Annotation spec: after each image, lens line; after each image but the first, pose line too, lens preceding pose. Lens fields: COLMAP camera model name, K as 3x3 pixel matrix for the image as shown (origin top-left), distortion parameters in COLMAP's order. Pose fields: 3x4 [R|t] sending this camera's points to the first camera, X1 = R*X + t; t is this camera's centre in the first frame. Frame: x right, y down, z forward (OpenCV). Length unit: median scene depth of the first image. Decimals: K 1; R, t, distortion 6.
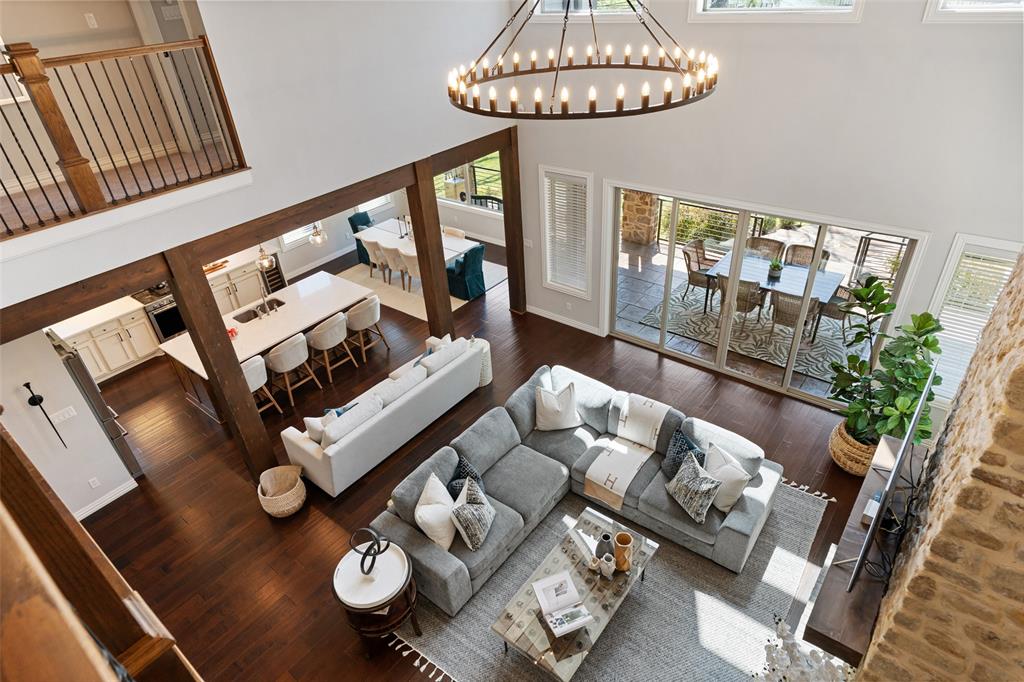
lens RADIAL K [[583.6, 0, 512.0], [0, 583.6, 341.0], [0, 0, 1]] dist [0.002831, 0.001060]
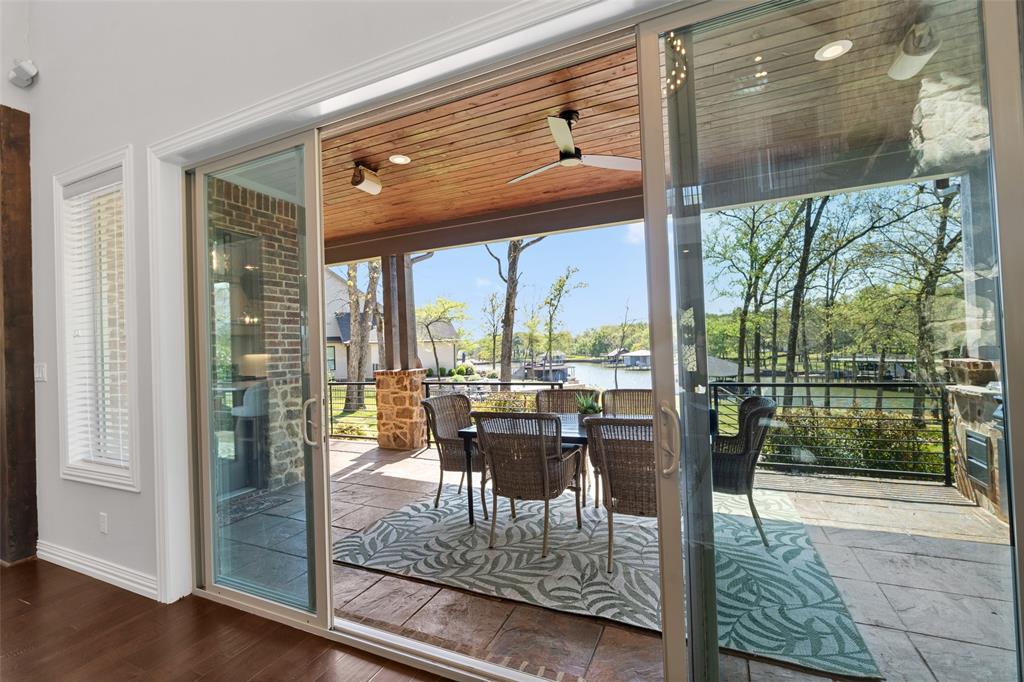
lens RADIAL K [[445.6, 0, 512.0], [0, 445.6, 341.0], [0, 0, 1]] dist [-0.001964, -0.000158]
pose [[0.969657, 0.031493, 0.242432, 0.346839], [0.110945, 0.826981, -0.551174, 0.040140], [-0.217845, 0.561347, 0.798394, 0.801460]]
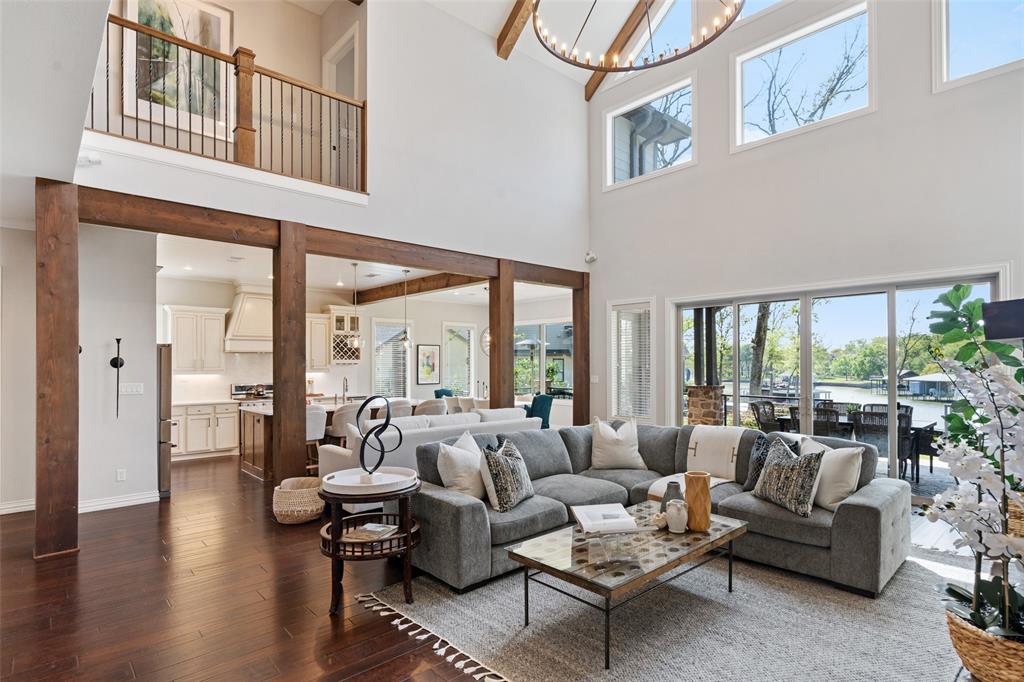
lens RADIAL K [[526.3, 0, 513.2], [0, 526.3, 358.0], [0, 0, 1]] dist [0.000533, 0.000476]
pose [[0.986076, 0.057423, -0.156067, 0.035659], [-0.133496, 0.832961, -0.536987, 0.407106], [0.099163, 0.550344, 0.829028, 0.217011]]
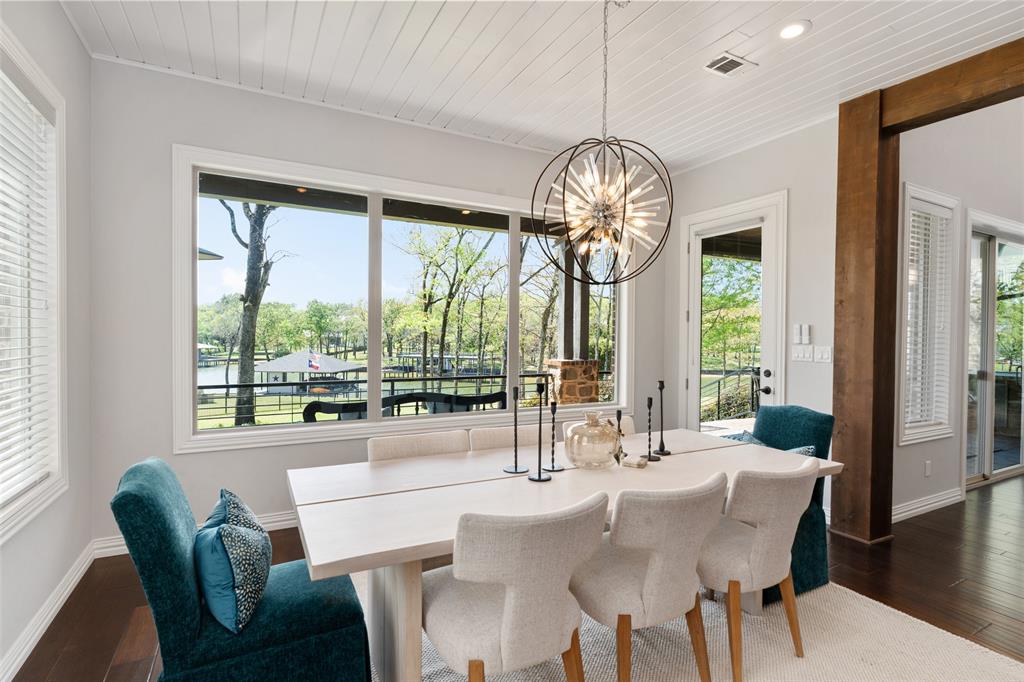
lens RADIAL K [[495.2, 0, 512.0], [0, 495.2, 341.0], [0, 0, 1]] dist [-0.000355, -0.000020]
pose [[0.393320, 0.051917, 0.917934, -0.541847], [0.476975, 0.842016, -0.251999, -0.263979], [-0.785999, 0.536948, 0.306419, 1.355726]]
